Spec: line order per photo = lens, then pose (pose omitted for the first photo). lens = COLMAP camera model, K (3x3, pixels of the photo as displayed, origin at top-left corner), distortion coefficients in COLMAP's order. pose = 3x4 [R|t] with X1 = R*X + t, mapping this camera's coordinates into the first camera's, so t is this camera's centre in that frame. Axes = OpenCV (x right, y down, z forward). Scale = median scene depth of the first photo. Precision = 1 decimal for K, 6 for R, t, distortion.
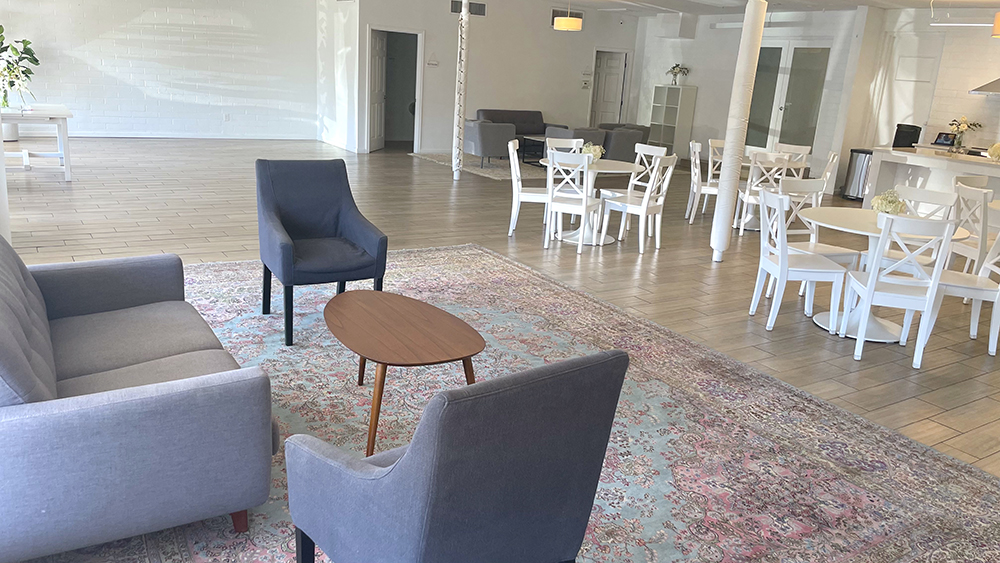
lens RADIAL K [[736.7, 0, 500.0], [0, 736.7, 281.5], [0, 0, 1]] dist [0.068595, -0.096040]
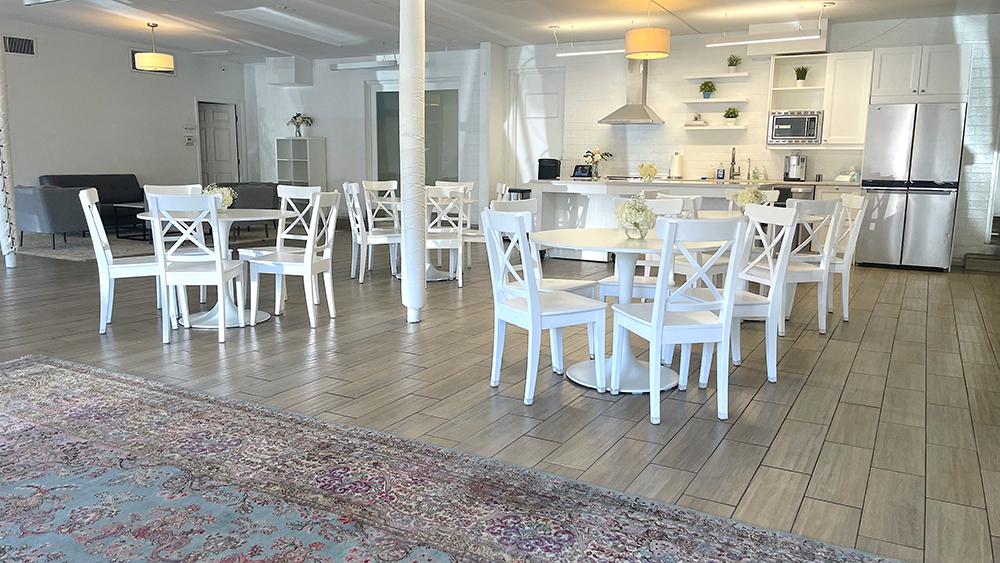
lens RADIAL K [[736.7, 0, 500.0], [0, 736.7, 281.5], [0, 0, 1]] dist [0.068595, -0.096040]
pose [[0.874149, -0.126503, 0.468892, 0.017793], [0.172426, 0.983422, -0.056134, -0.010269], [-0.454018, 0.129918, 0.881470, 0.267360]]
